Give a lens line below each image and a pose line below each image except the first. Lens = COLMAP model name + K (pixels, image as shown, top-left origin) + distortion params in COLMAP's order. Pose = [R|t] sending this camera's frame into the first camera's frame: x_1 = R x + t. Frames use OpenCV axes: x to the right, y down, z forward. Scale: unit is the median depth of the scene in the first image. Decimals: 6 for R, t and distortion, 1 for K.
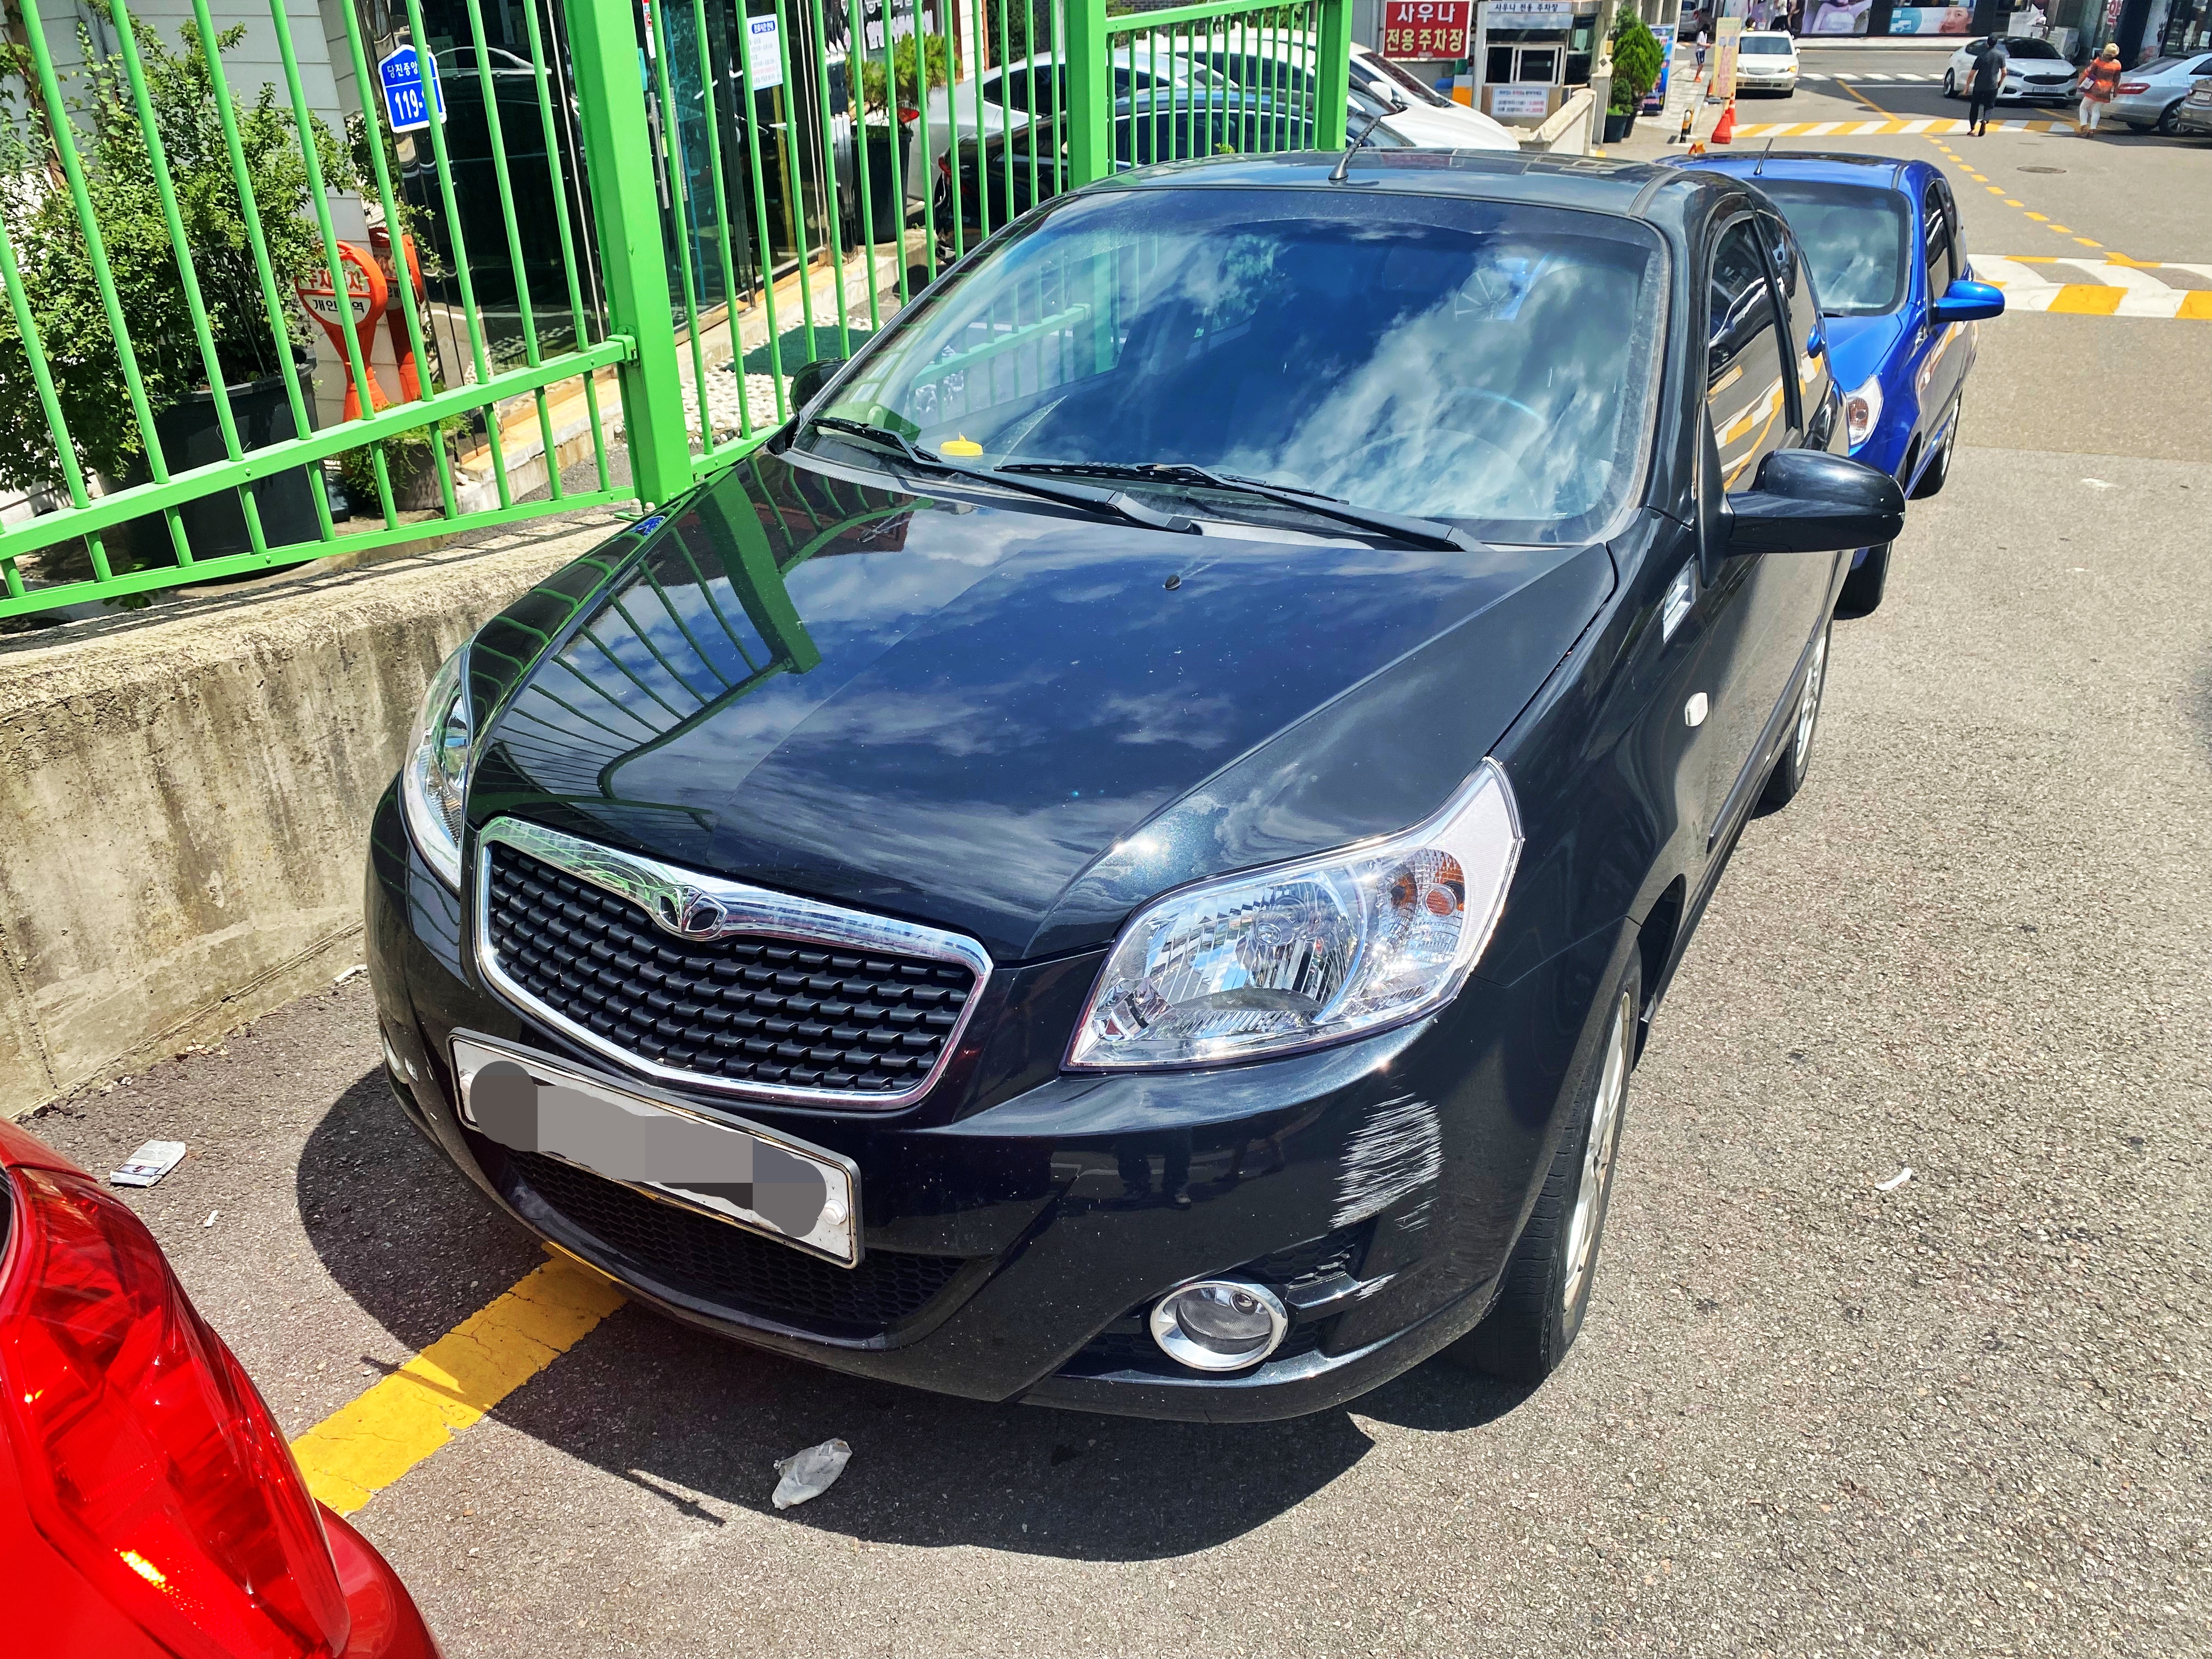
lens RADIAL K [[1684.2, 0, 1106.0], [0, 1684.2, 829.5], [0, 0, 1]] dist [0.011989, 0.007371]
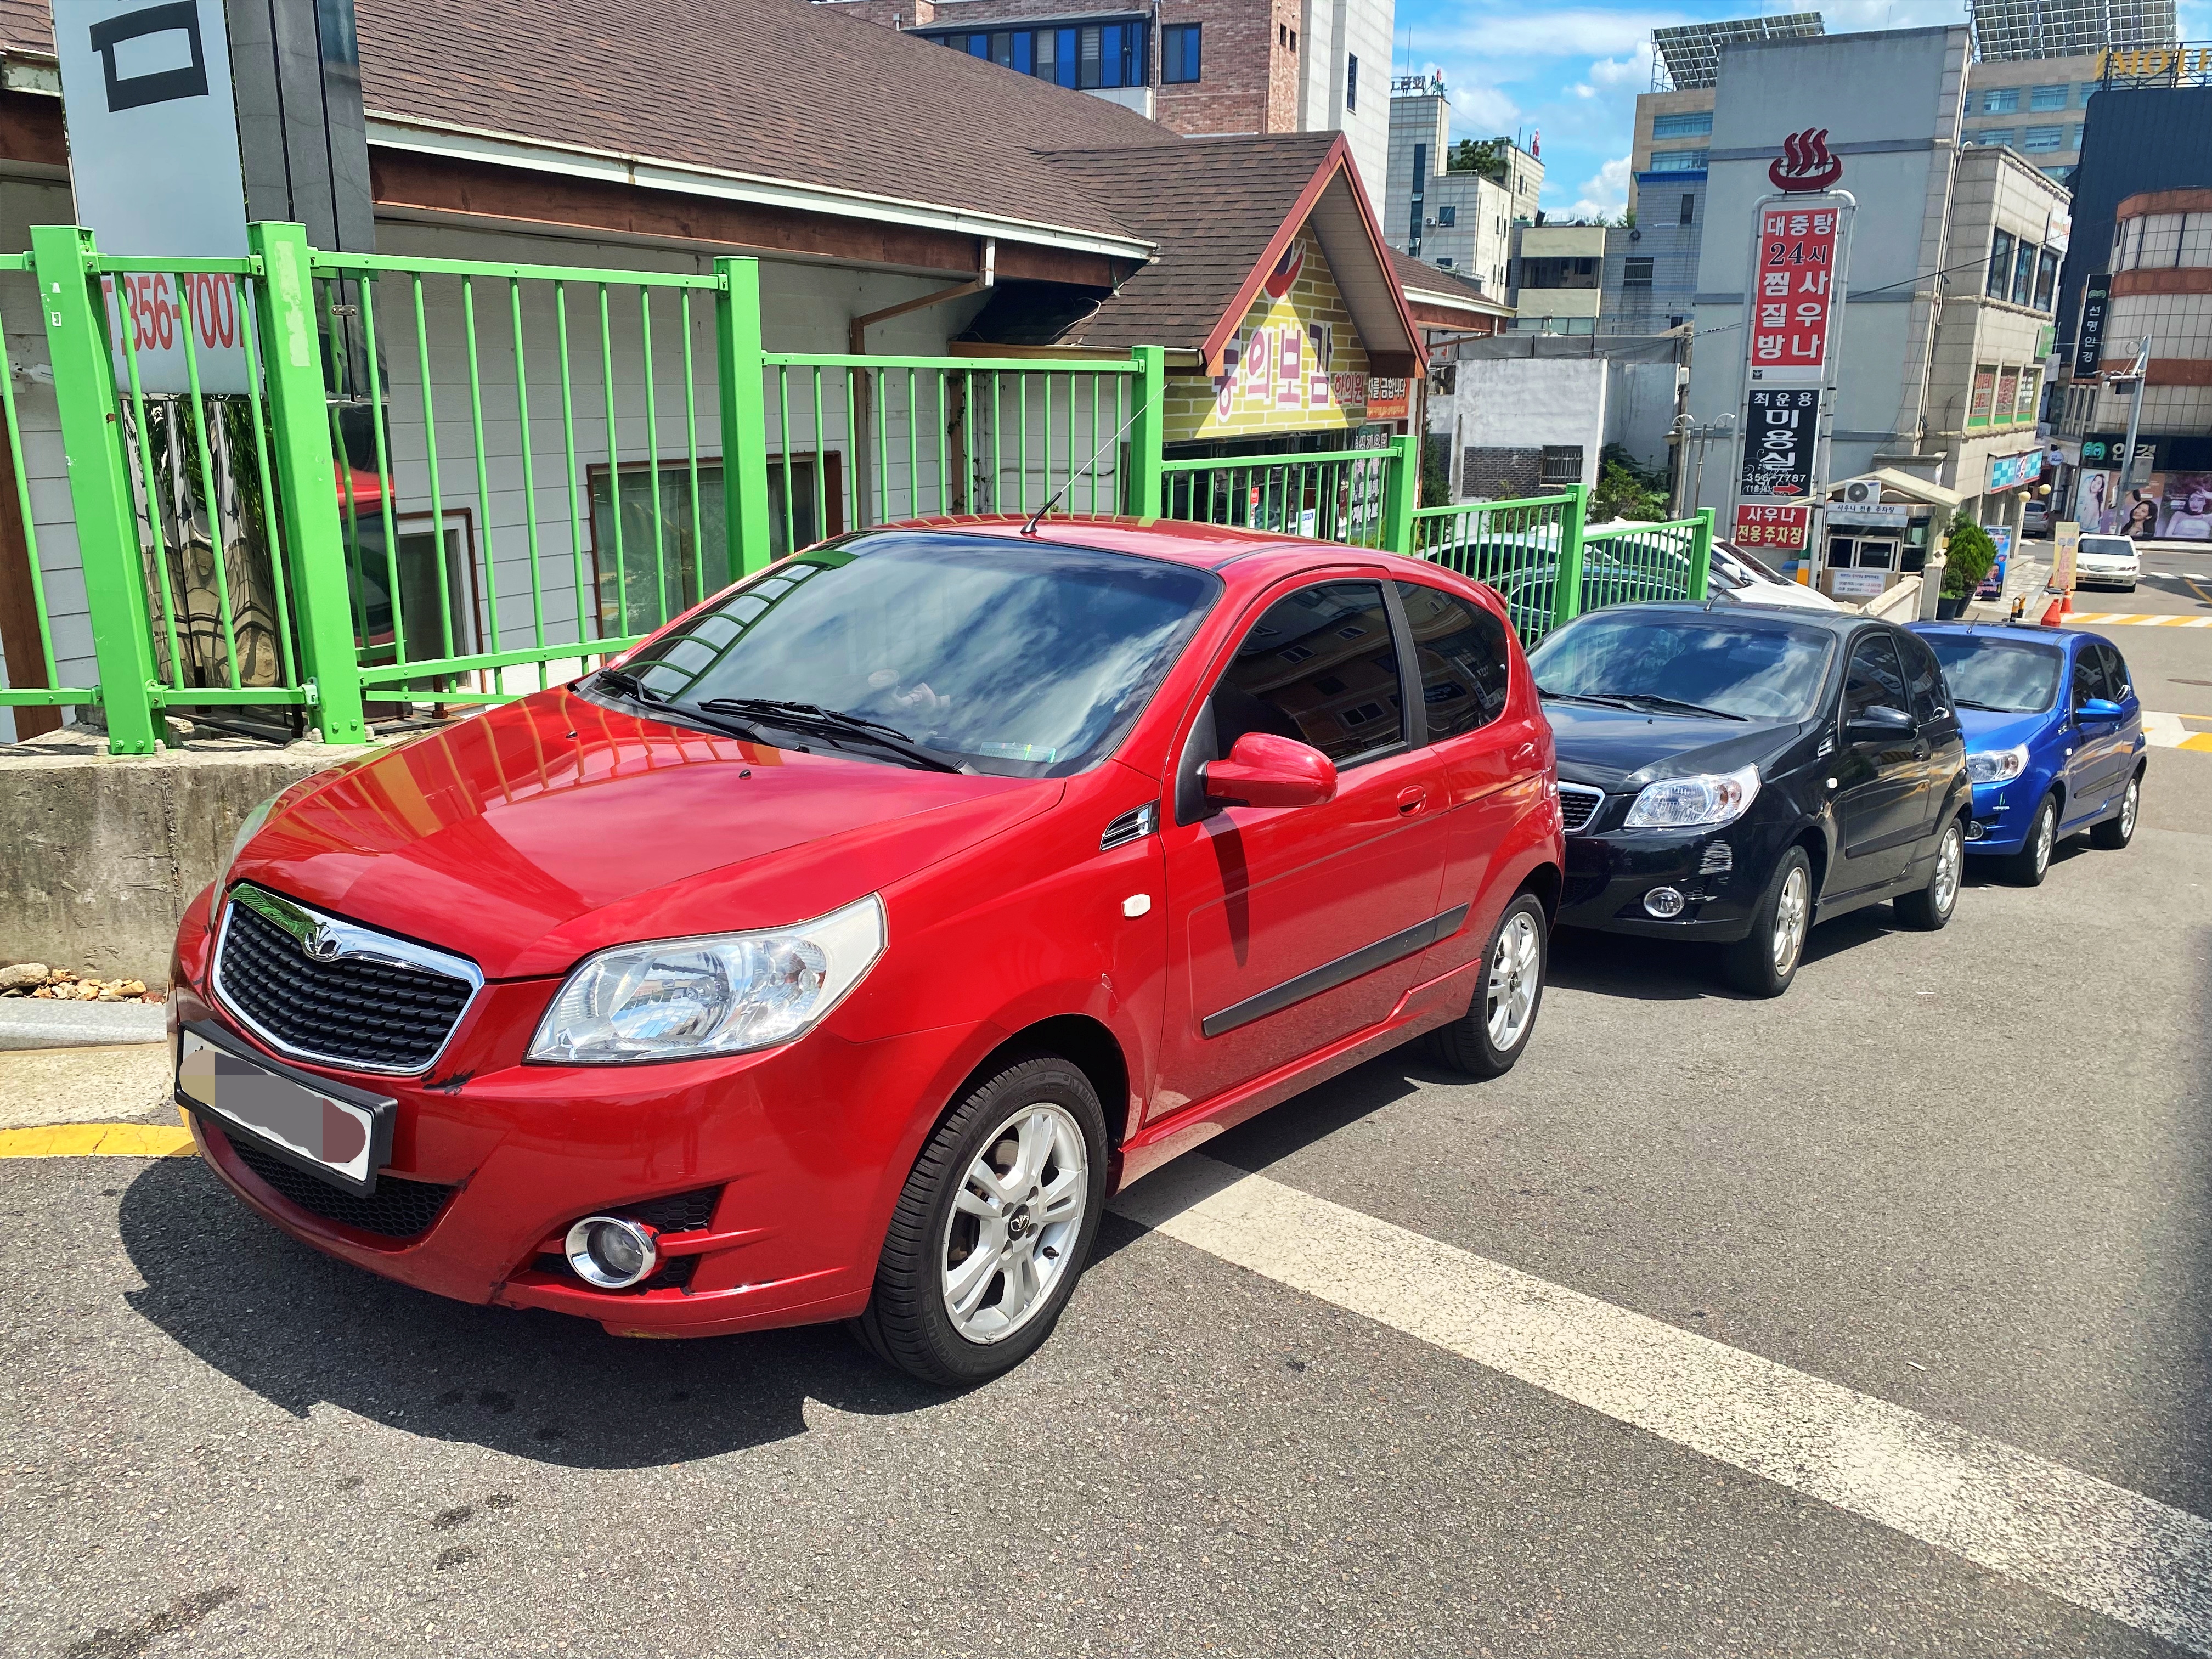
lens RADIAL K [[1684.2, 0, 1106.0], [0, 1684.2, 829.5], [0, 0, 1]] dist [0.011989, 0.007371]
pose [[0.978201, 0.077640, -0.192599, -0.023159], [-0.122101, 0.965253, -0.231035, 0.062357], [0.167969, 0.249515, 0.953692, -0.147880]]
